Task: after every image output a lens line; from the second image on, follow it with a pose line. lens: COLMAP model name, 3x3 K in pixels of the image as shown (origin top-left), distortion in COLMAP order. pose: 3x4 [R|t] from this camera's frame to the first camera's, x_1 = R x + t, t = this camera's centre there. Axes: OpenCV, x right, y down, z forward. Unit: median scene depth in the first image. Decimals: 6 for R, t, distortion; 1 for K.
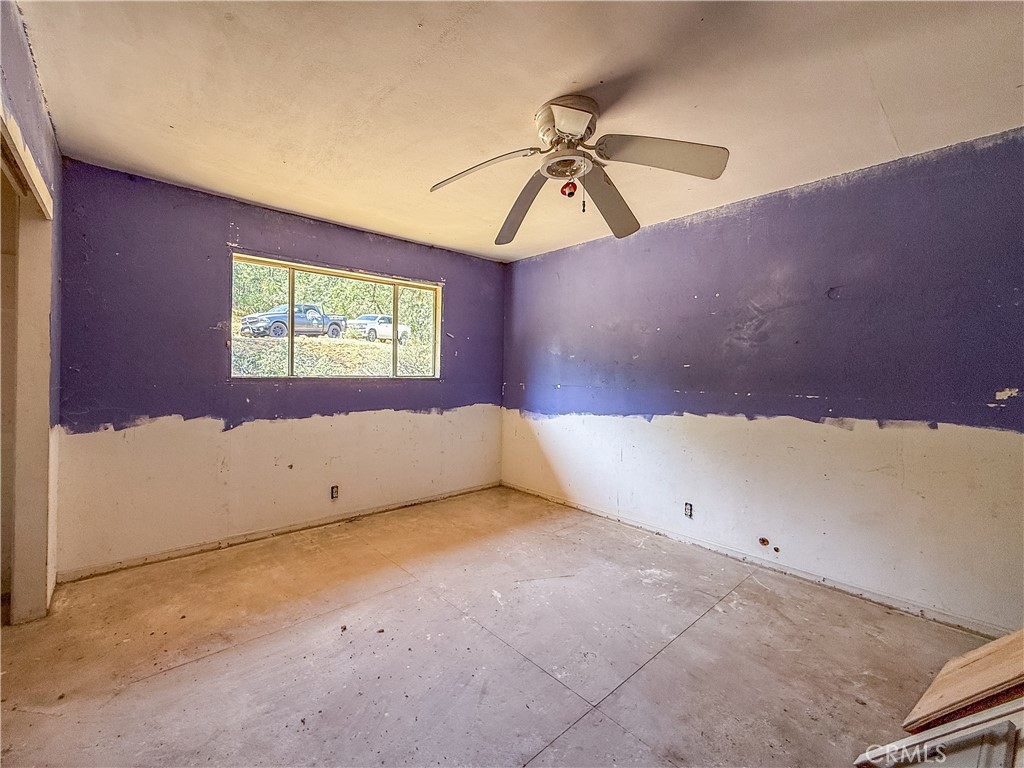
lens RADIAL K [[426.7, 0, 468.2], [0, 426.7, 373.2], [0, 0, 1]] dist [0.000678, 0.000054]
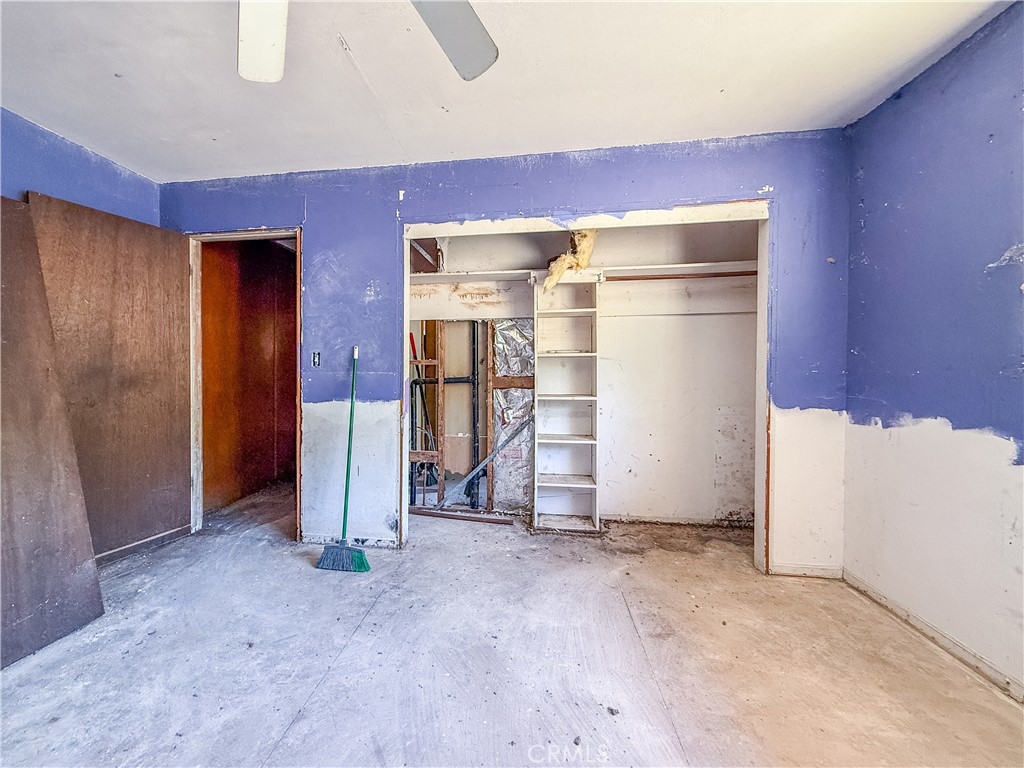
lens RADIAL K [[426.7, 0, 468.2], [0, 426.7, 373.2], [0, 0, 1]] dist [0.000678, 0.000054]
pose [[-0.749877, -0.009518, -0.661509, 0.271510], [-0.014882, 0.999886, 0.002484, 0.041493], [0.661410, 0.011708, -0.749934, 1.061529]]
